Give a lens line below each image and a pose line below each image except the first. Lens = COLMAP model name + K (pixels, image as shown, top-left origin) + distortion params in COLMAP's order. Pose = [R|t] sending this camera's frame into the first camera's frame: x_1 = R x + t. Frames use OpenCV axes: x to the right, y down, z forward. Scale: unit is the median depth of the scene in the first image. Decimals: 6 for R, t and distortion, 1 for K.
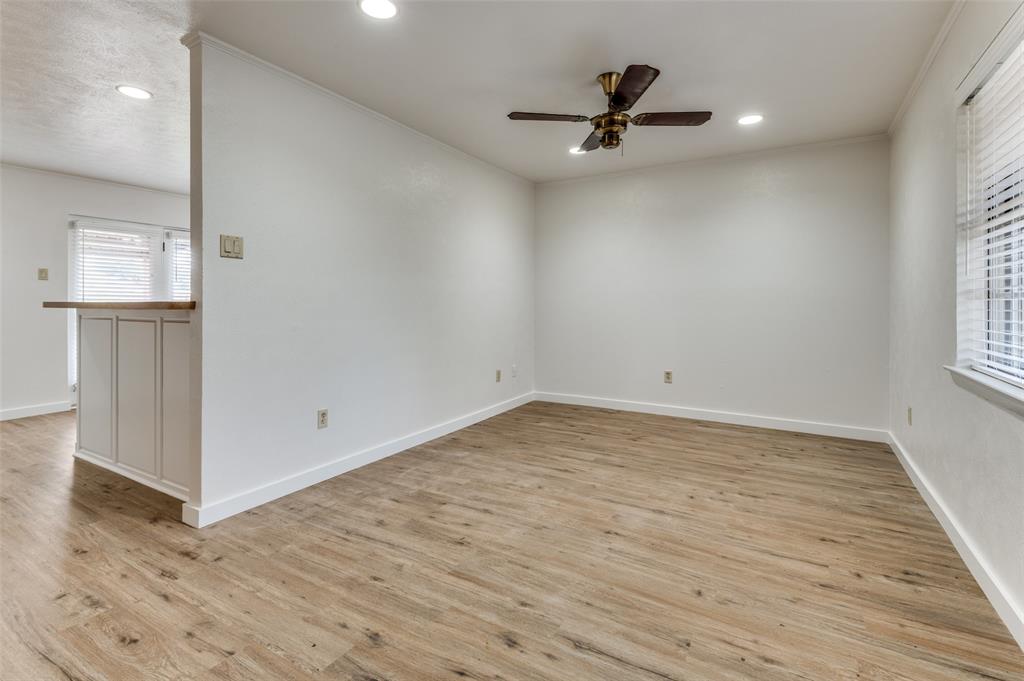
lens RADIAL K [[471.3, 0, 511.5], [0, 471.3, 355.1], [0, 0, 1]] dist [0.029027, -0.017728]
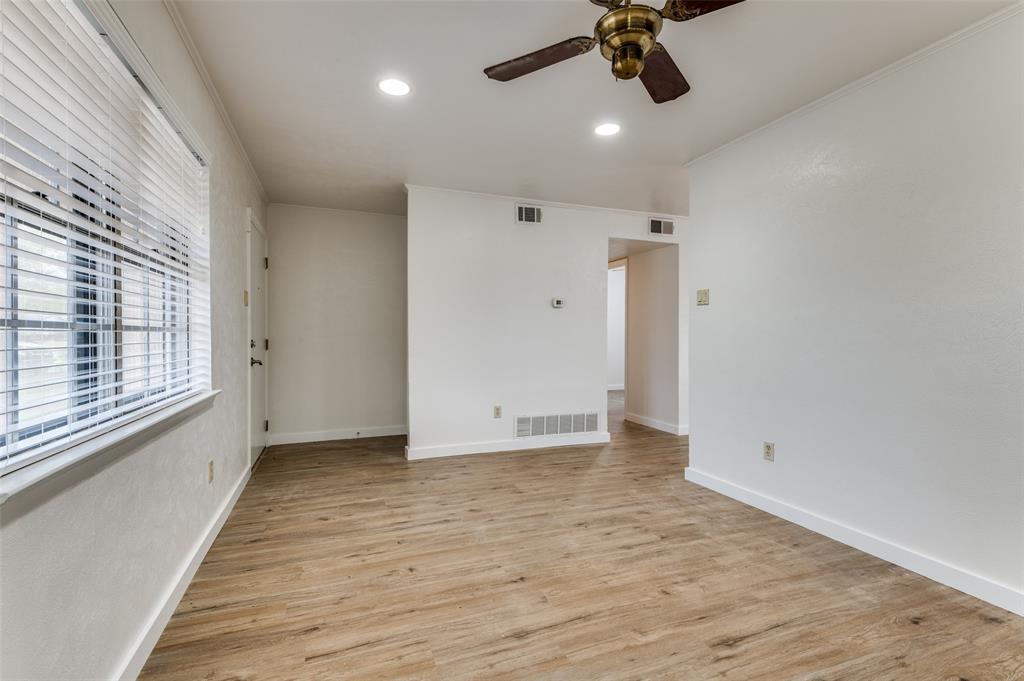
lens RADIAL K [[467.2, 0, 513.3], [0, 467.2, 345.5], [0, 0, 1]] dist [0.030332, -0.017845]
pose [[-0.617002, 0.015984, -0.786799, 0.953478], [-0.086626, 0.992339, 0.088091, -0.169836], [0.782179, 0.122510, -0.610890, 1.516006]]
